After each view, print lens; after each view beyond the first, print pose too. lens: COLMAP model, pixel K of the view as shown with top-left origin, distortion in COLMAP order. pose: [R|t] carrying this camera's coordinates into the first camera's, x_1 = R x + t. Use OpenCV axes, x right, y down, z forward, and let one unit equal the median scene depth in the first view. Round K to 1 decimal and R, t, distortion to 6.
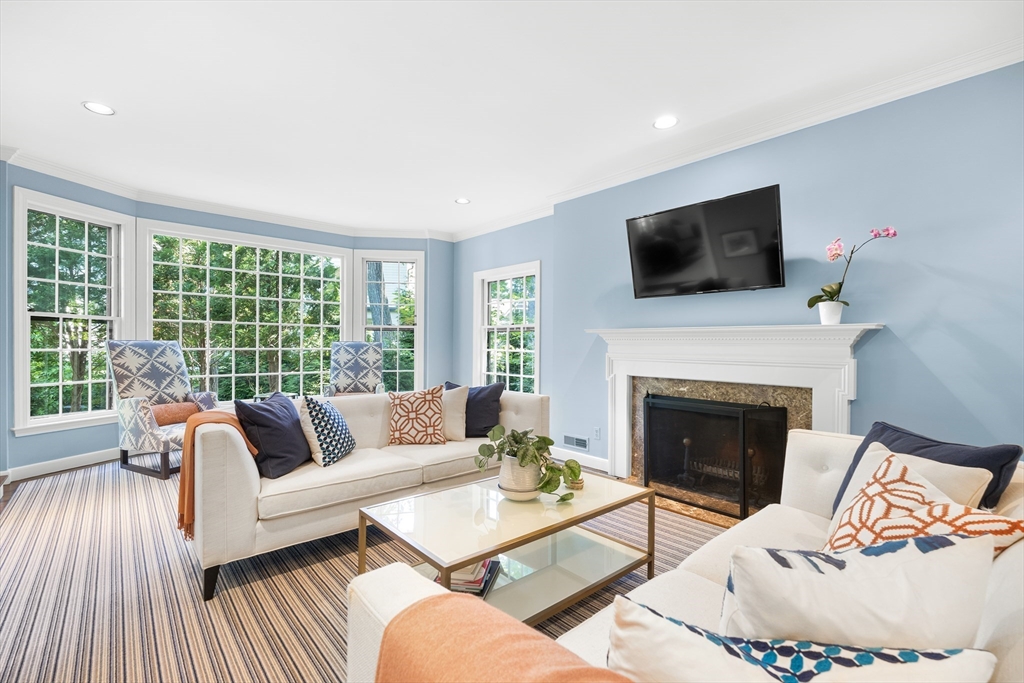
lens RADIAL K [[464.8, 0, 511.5], [0, 464.8, 339.4], [0, 0, 1]] dist [0.000640, 0.000322]
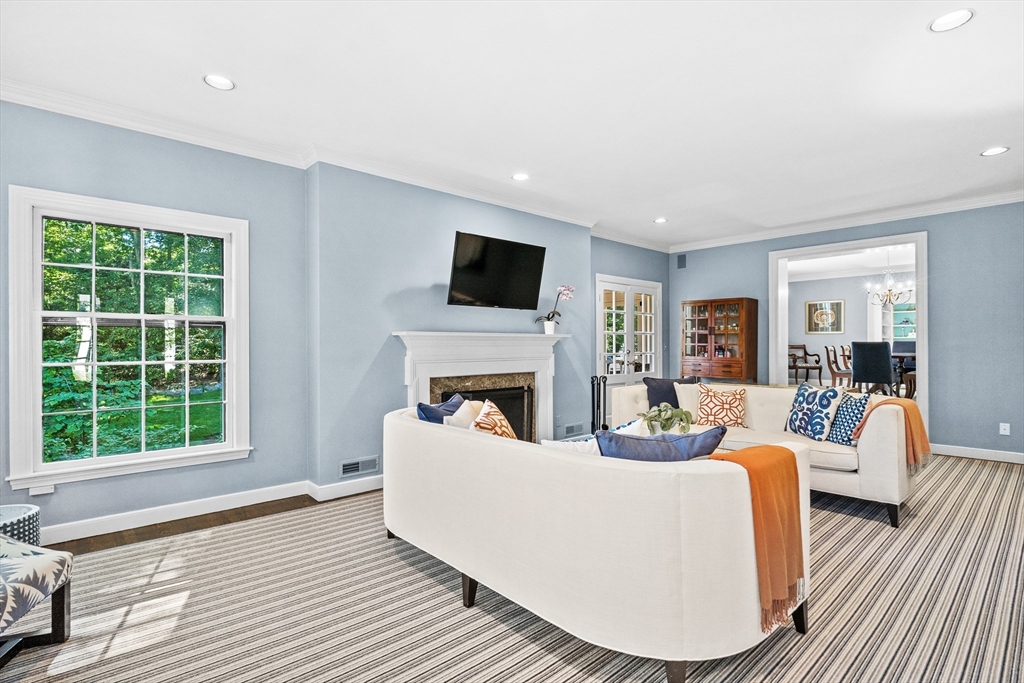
lens RADIAL K [[501.6, 0, 511.0], [0, 501.6, 343.2], [0, 0, 1]] dist [-0.005718, -0.000469]
pose [[-0.034998, 0.001257, 0.999387, -1.154069], [0.001507, 0.999998, -0.001205, 0.004508], [-0.999386, 0.001464, -0.035000, 1.153092]]
